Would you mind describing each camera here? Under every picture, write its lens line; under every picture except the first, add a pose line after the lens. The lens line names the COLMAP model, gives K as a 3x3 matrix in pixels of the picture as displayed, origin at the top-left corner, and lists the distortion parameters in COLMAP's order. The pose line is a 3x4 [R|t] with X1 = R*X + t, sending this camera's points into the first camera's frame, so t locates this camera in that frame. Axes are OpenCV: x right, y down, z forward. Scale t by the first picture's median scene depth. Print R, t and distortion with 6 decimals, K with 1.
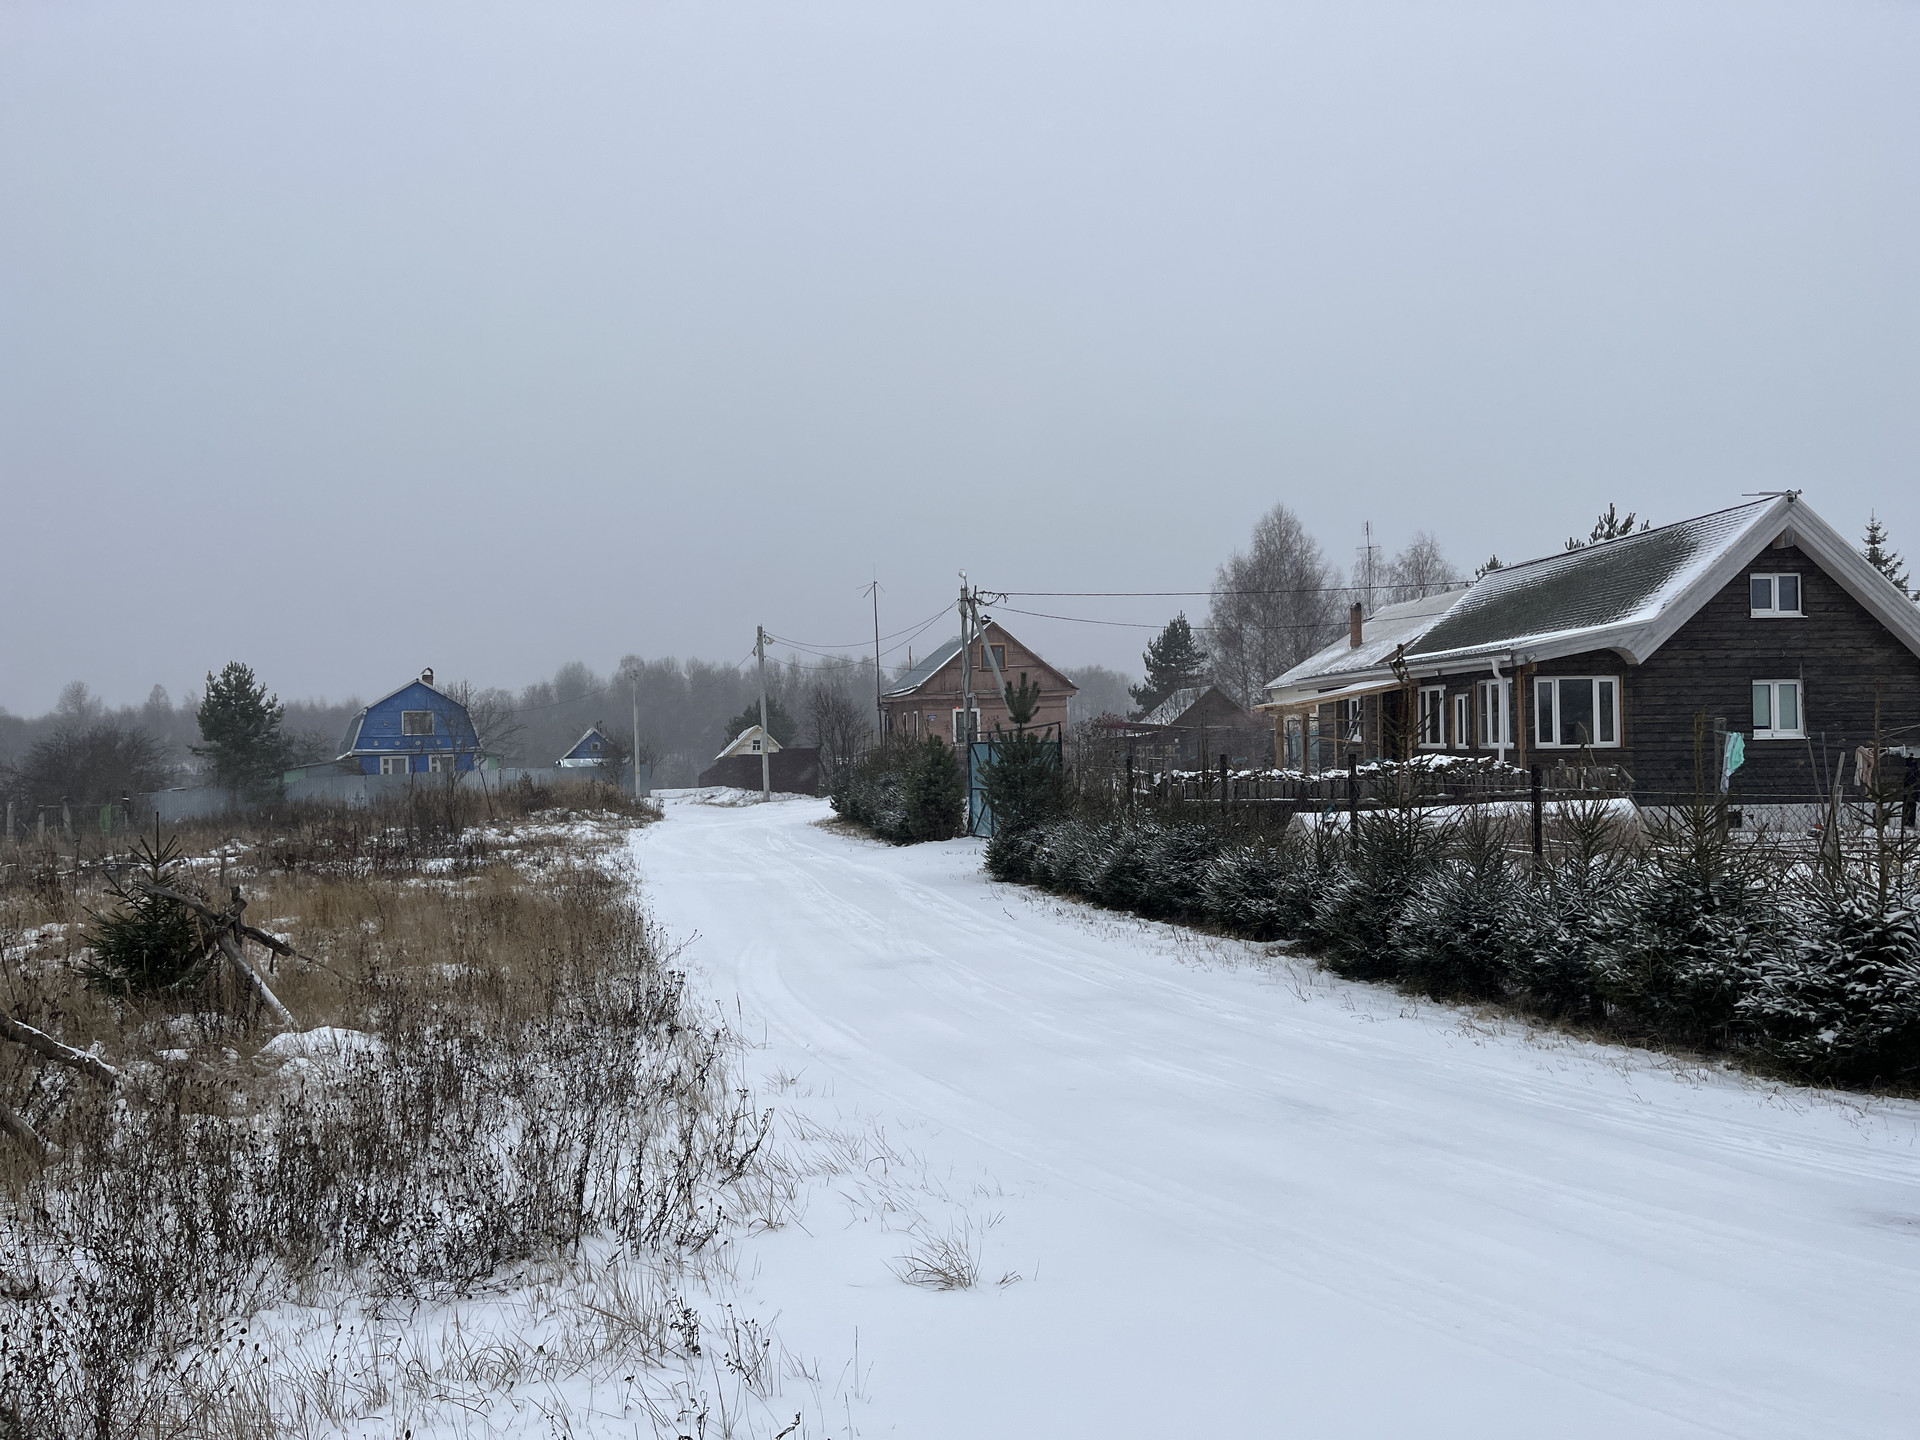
lens RADIAL K [[1451.1, 0, 966.8], [0, 1451.1, 725.4], [0, 0, 1]] dist [0.076474, -0.092846]
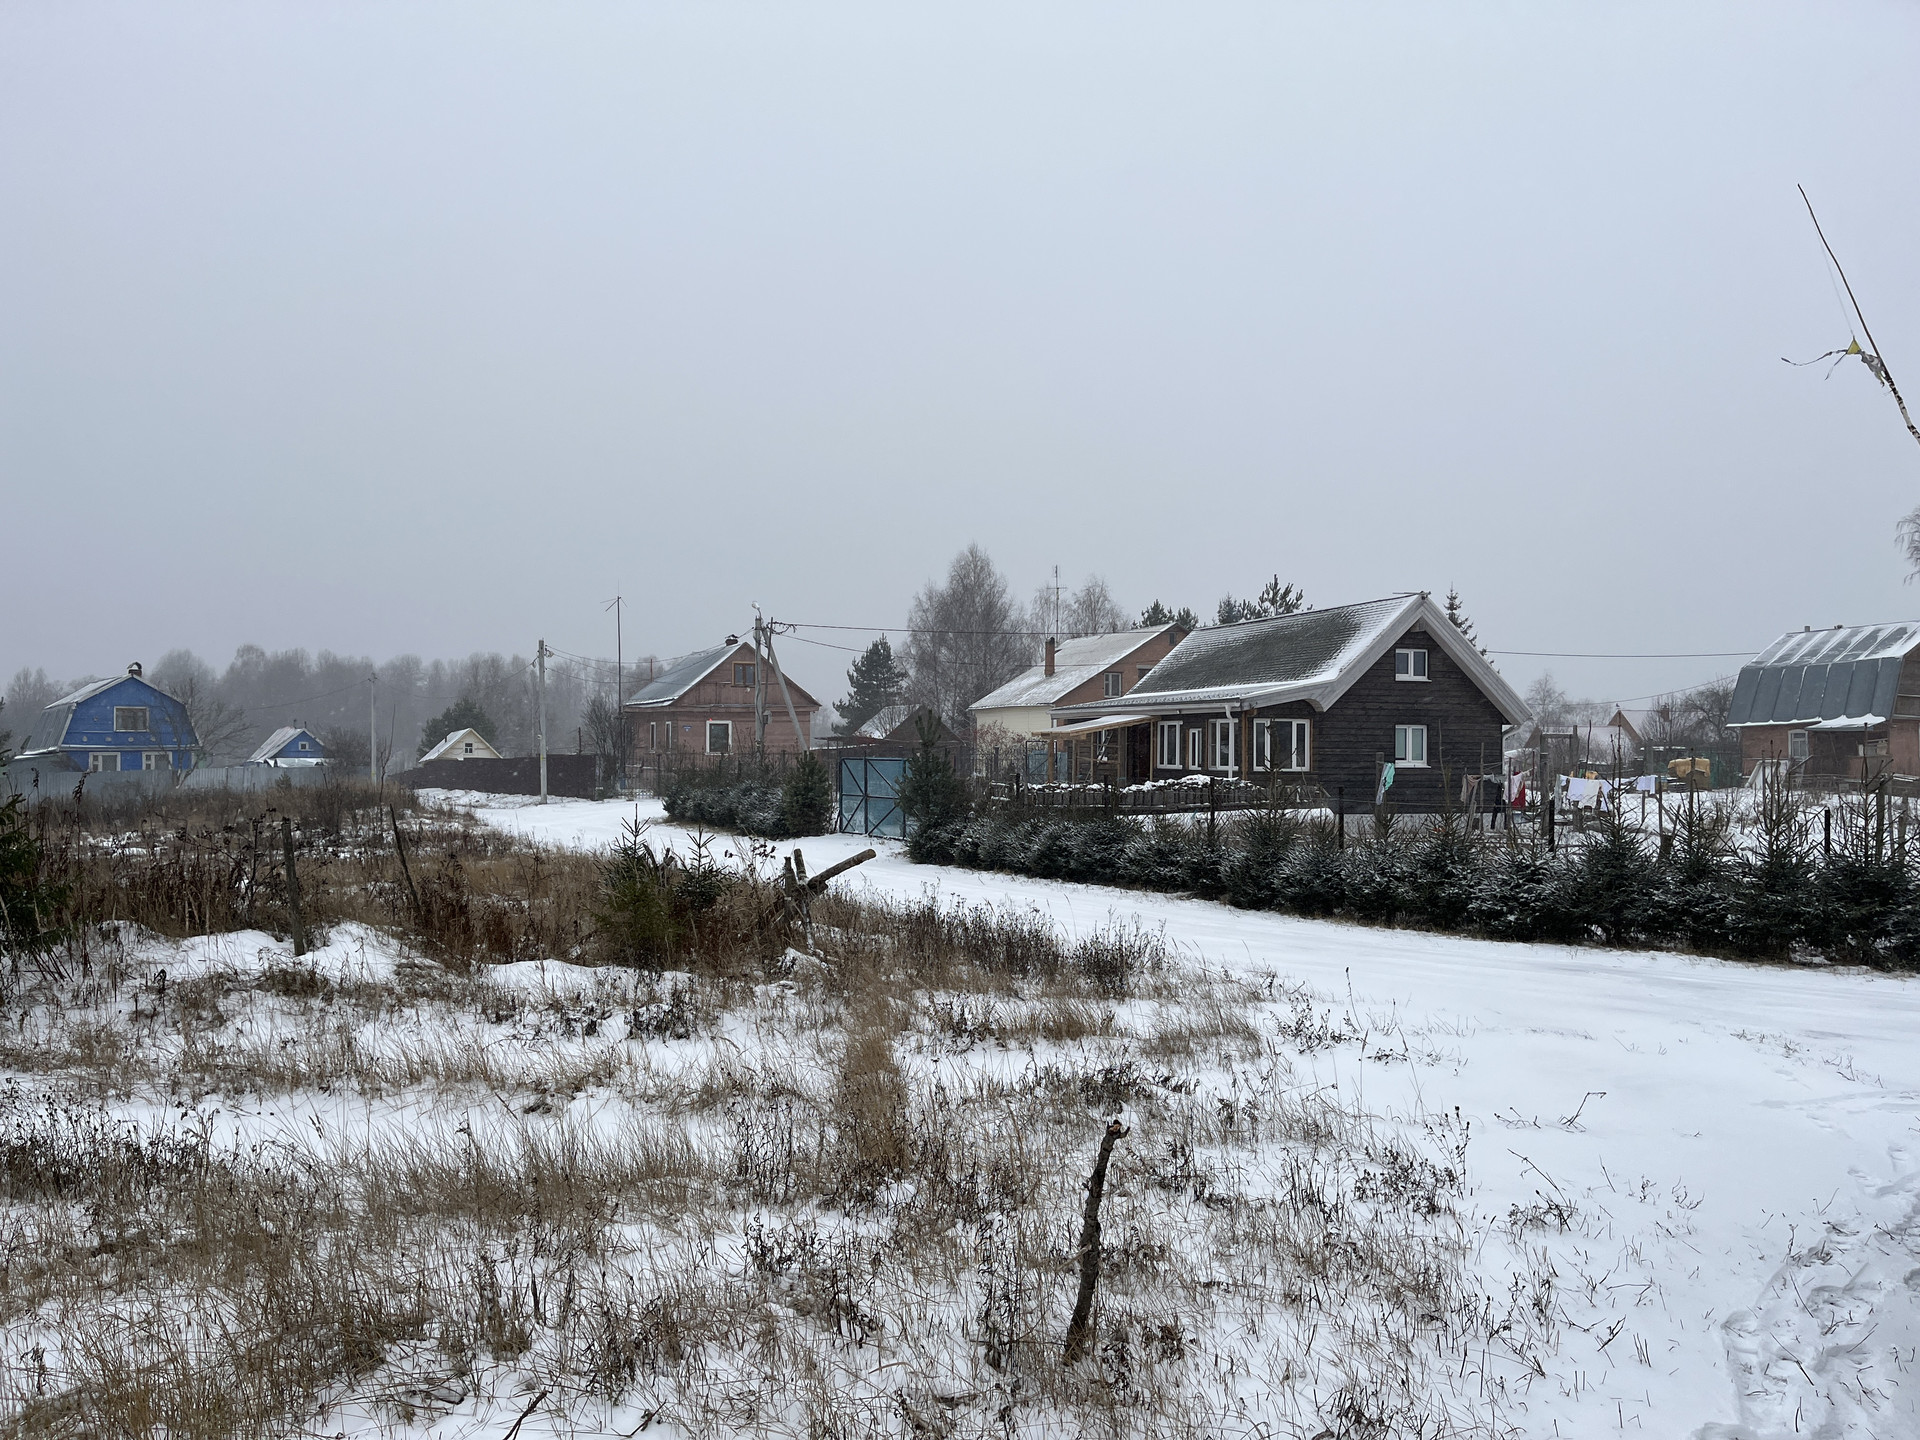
lens RADIAL K [[1451.1, 0, 955.8], [0, 1451.1, 733.9], [0, 0, 1]] dist [0.076474, -0.092846]
pose [[0.970769, 0.024917, 0.238718, -0.200780], [-0.025111, 0.999682, -0.002232, -0.008846], [-0.238698, -0.003828, 0.971086, -0.245258]]
